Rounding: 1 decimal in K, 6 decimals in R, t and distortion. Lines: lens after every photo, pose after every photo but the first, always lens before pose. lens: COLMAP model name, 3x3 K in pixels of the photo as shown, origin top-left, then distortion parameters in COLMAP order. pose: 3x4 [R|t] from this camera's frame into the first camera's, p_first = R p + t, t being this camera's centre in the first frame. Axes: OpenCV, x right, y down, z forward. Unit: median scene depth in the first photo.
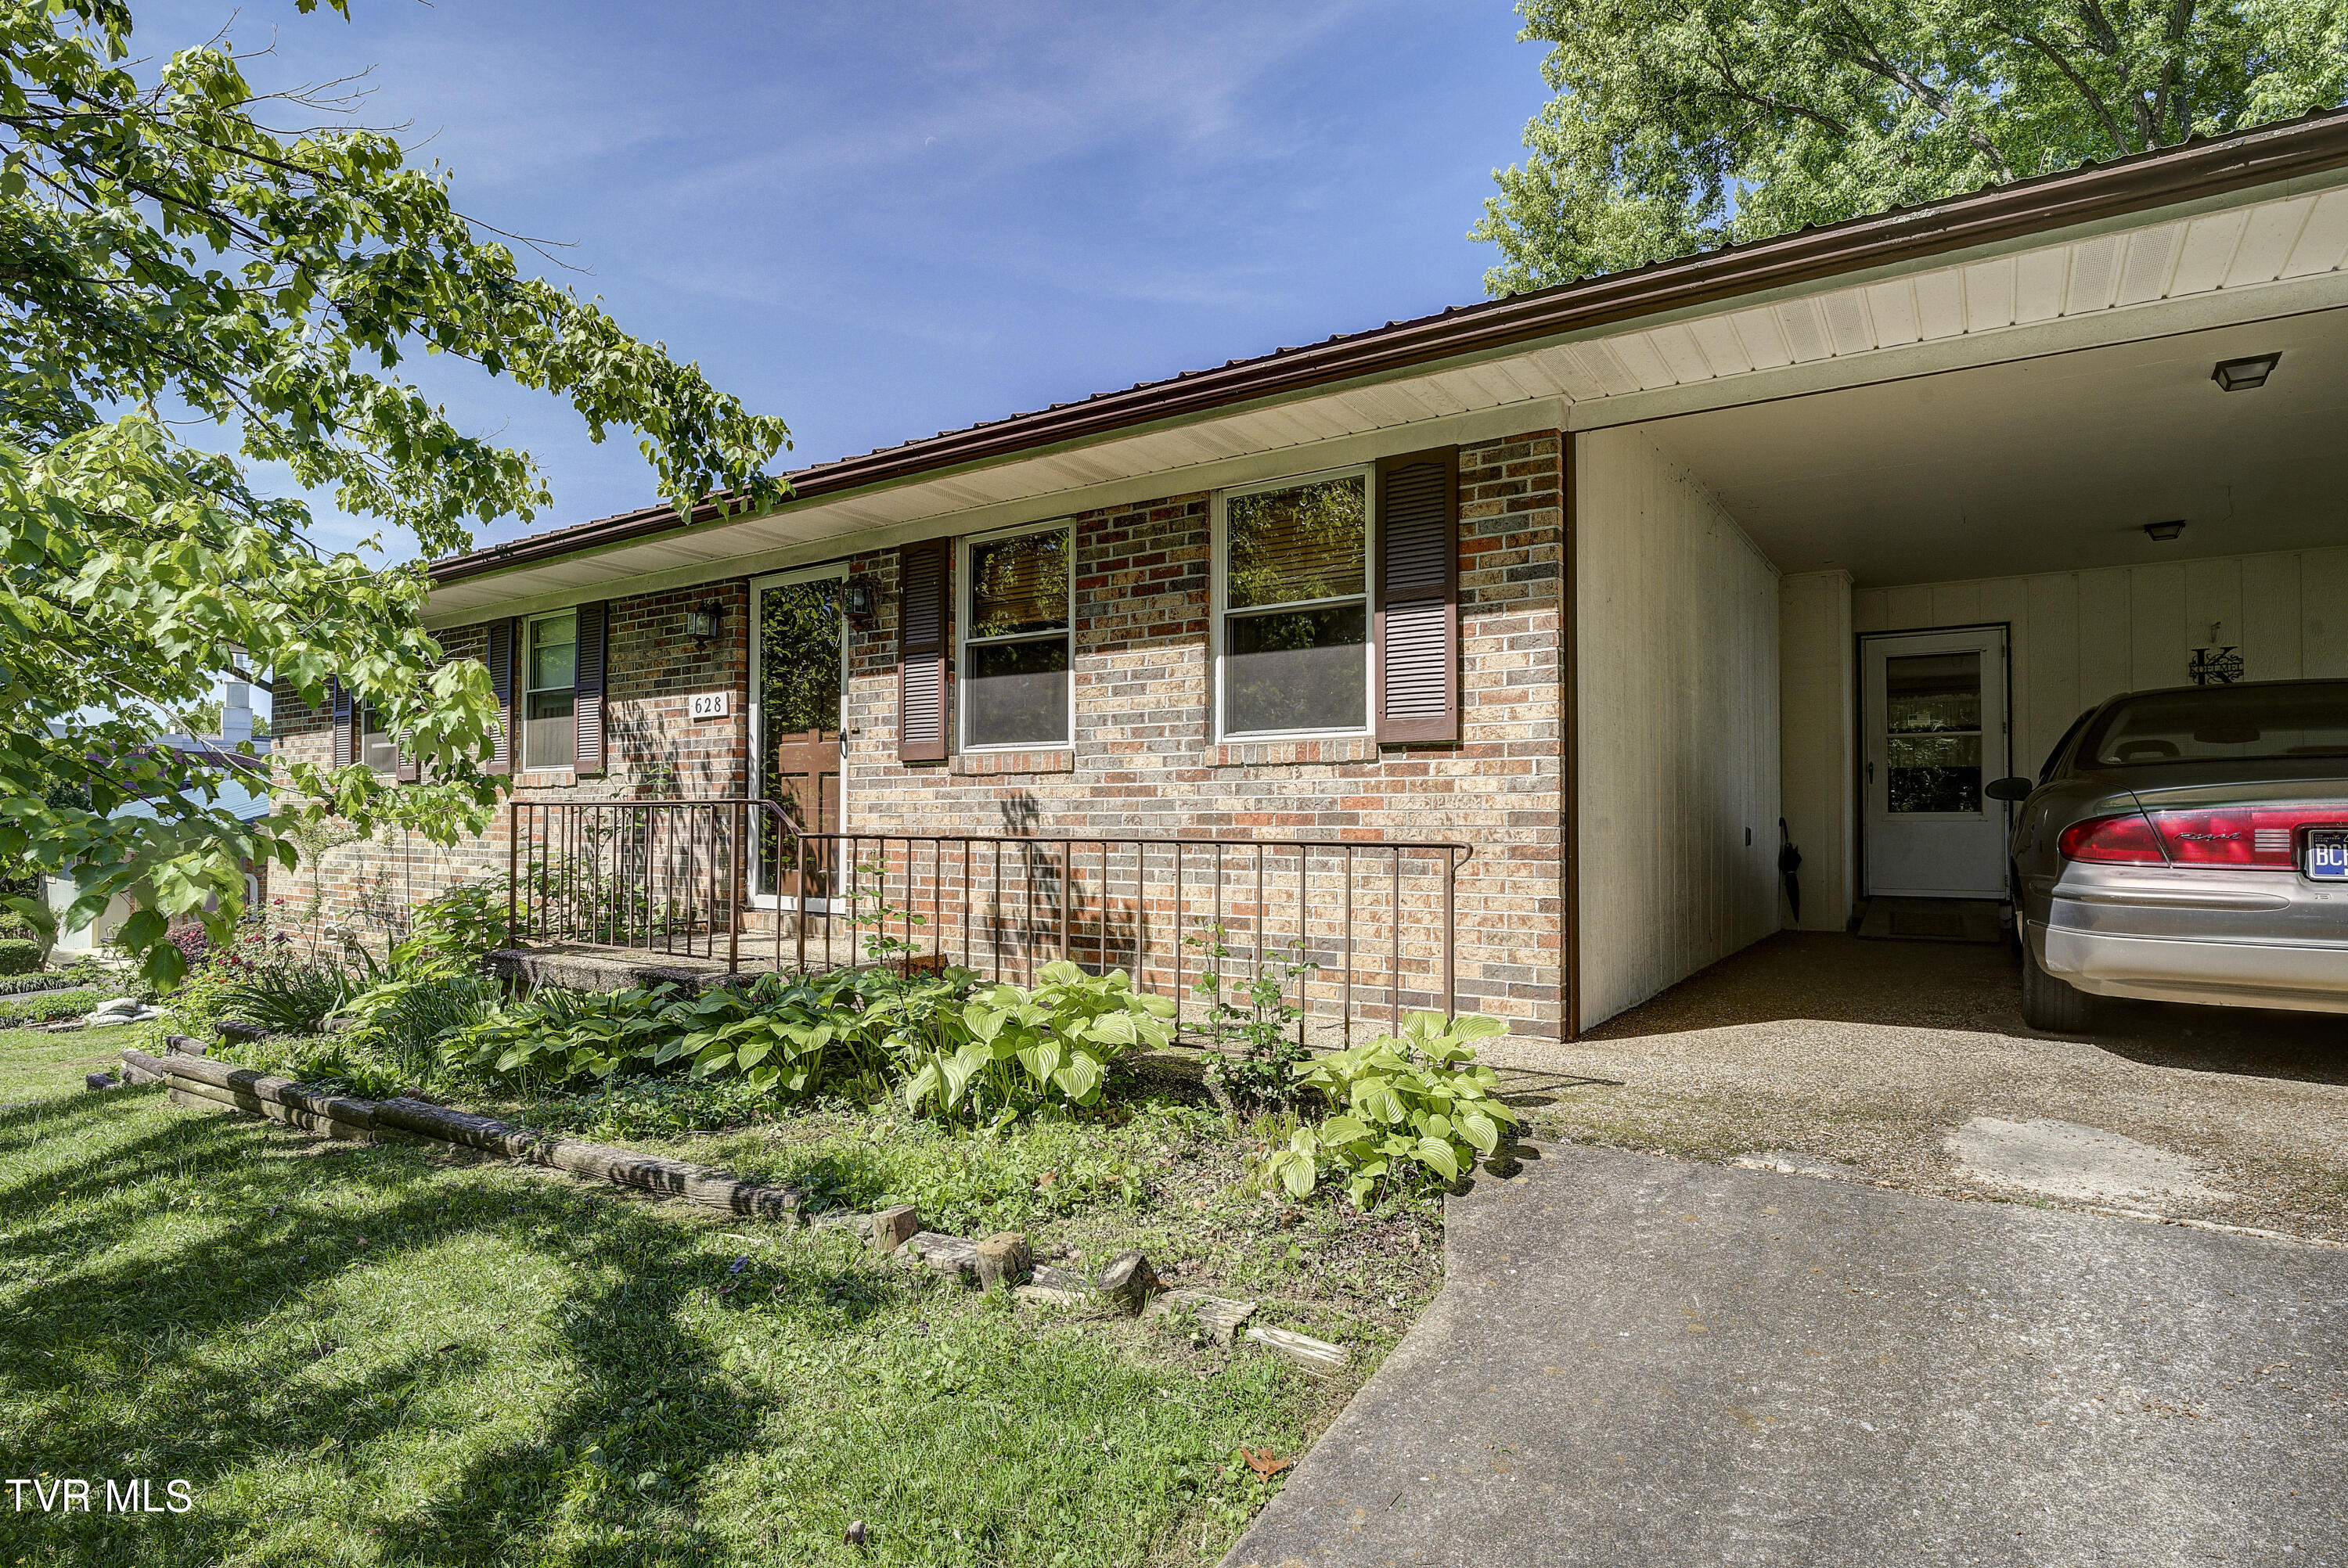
lens RADIAL K [[1282.1, 0, 1174.0], [0, 1282.1, 784.0], [0, 0, 1]] dist [-0.000619, 0.000619]
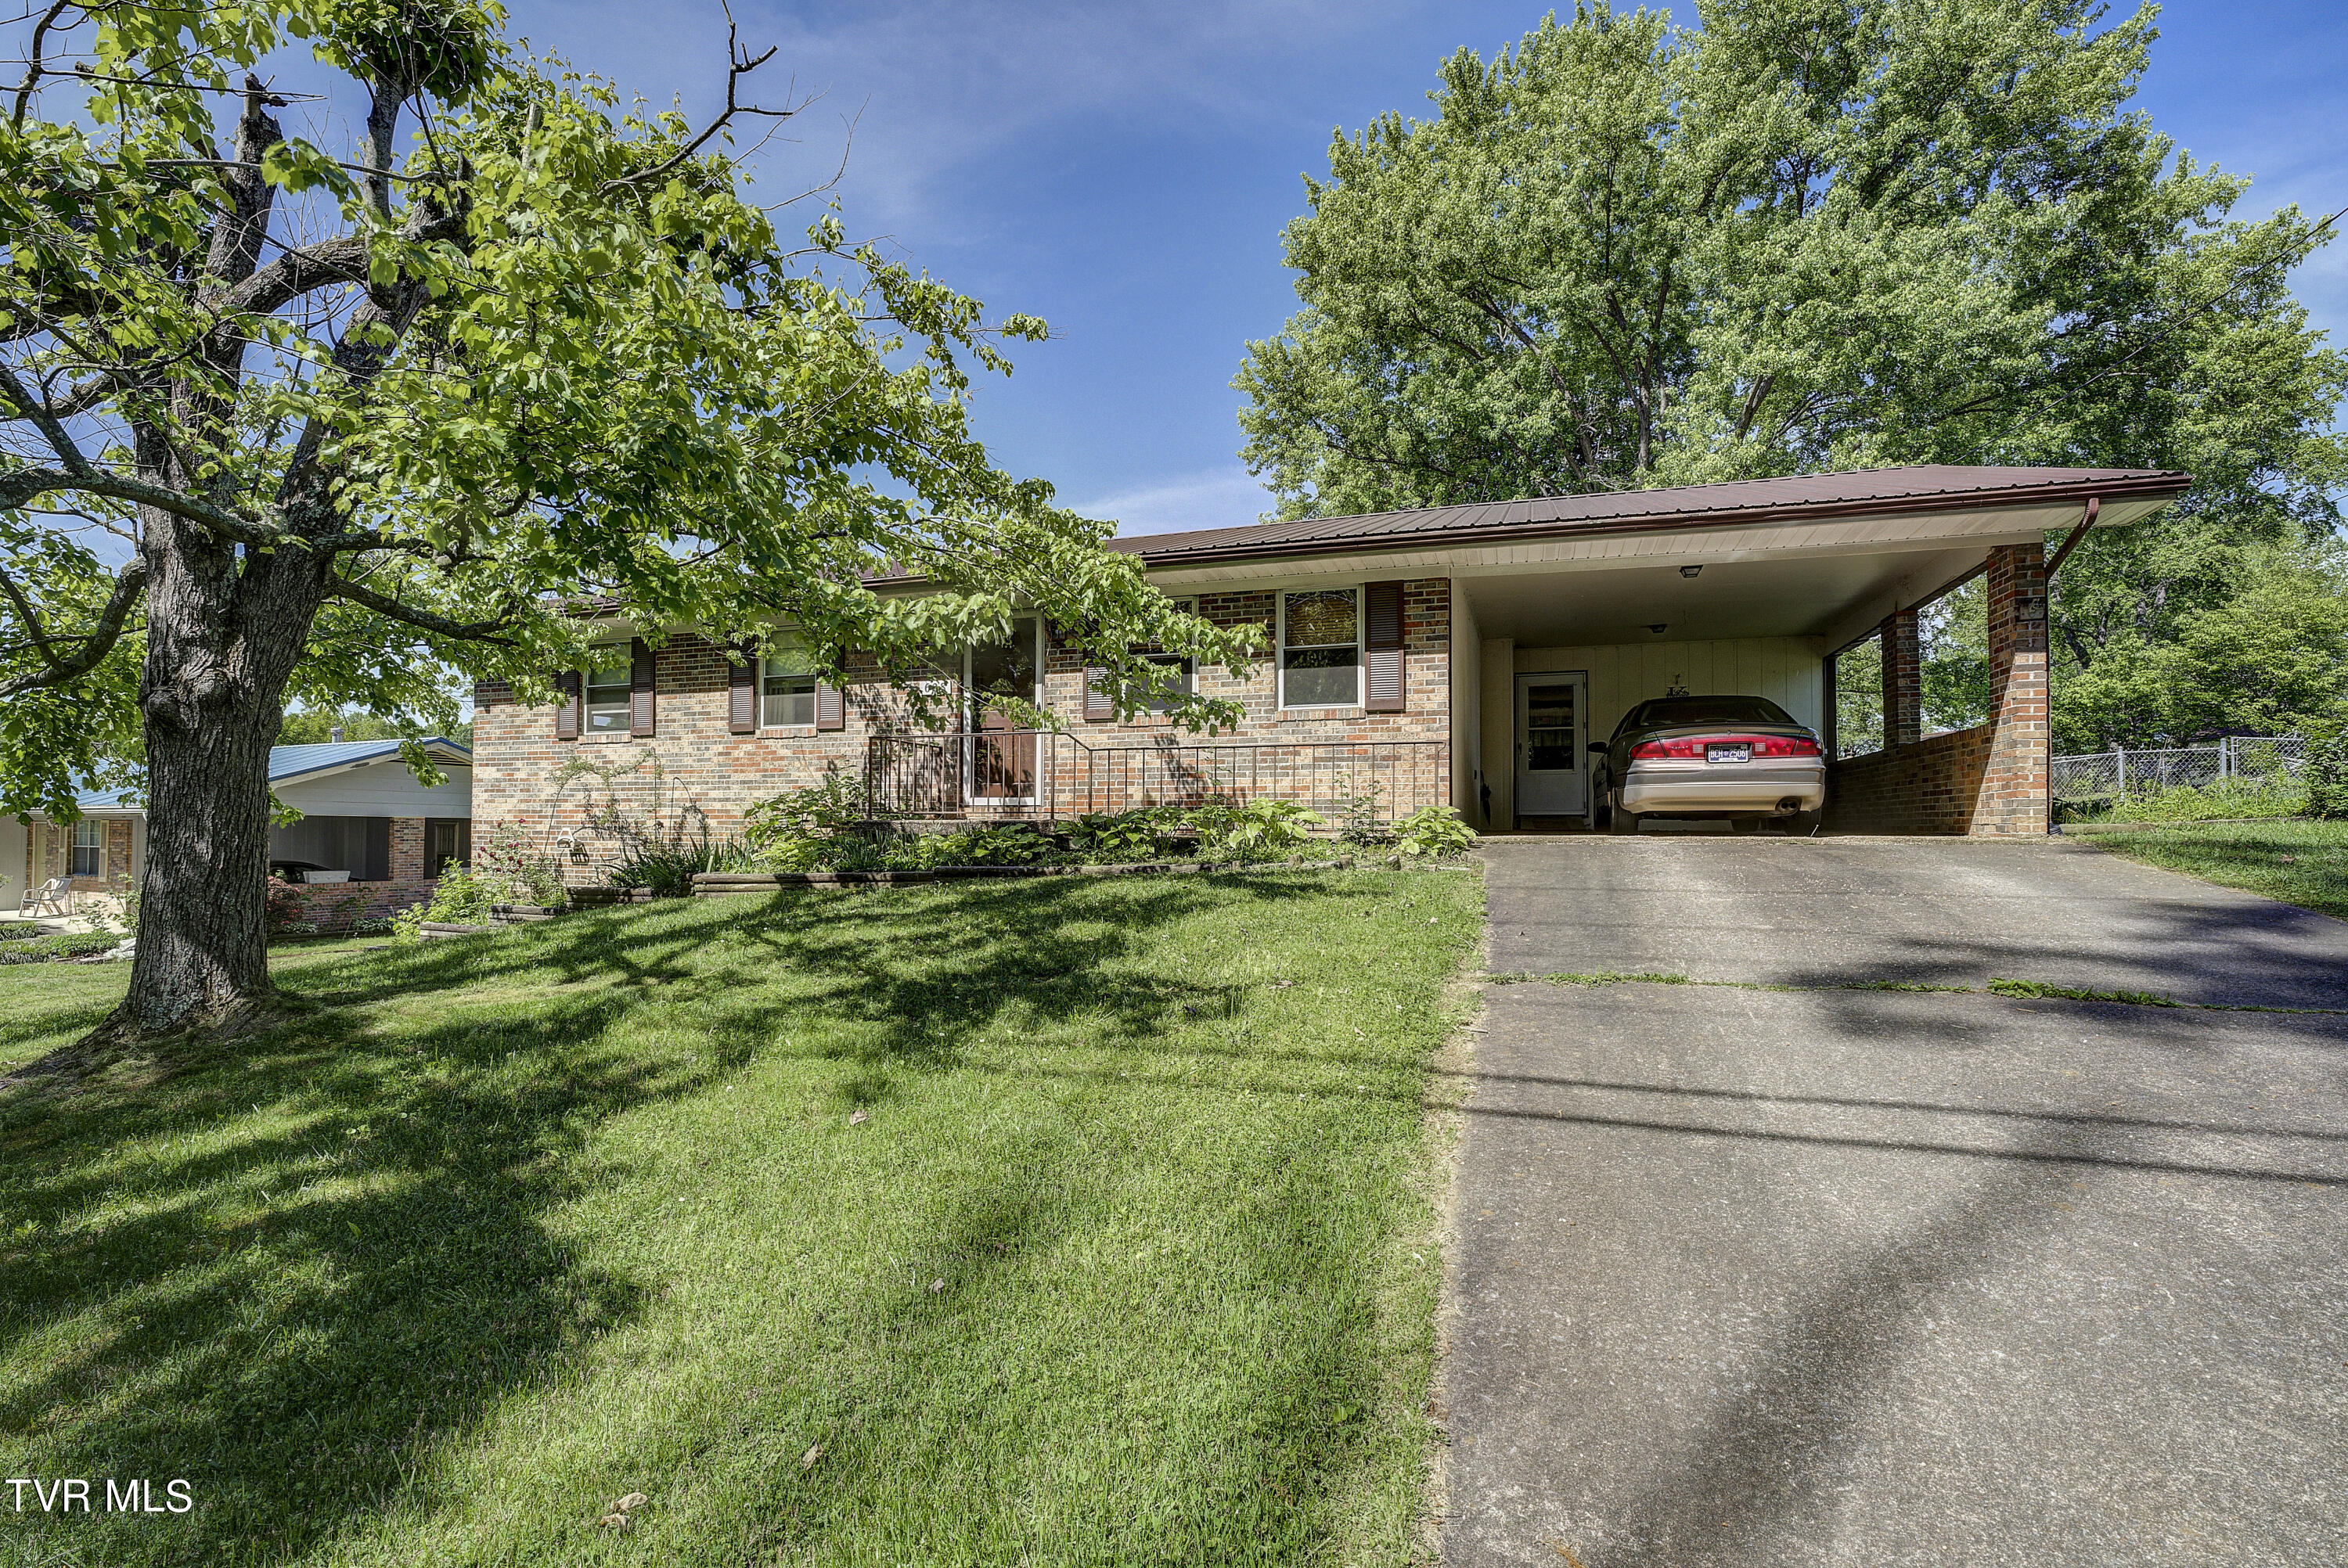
lens RADIAL K [[1221.2, 0, 1174.0], [0, 1221.2, 784.0], [0, 0, 1]] dist [-0.004961, -0.000402]
pose [[0.956963, 0.013757, 0.289883, -0.709017], [-0.007638, 0.999724, -0.022229, 0.133866], [-0.290109, 0.019058, 0.956804, -0.853962]]
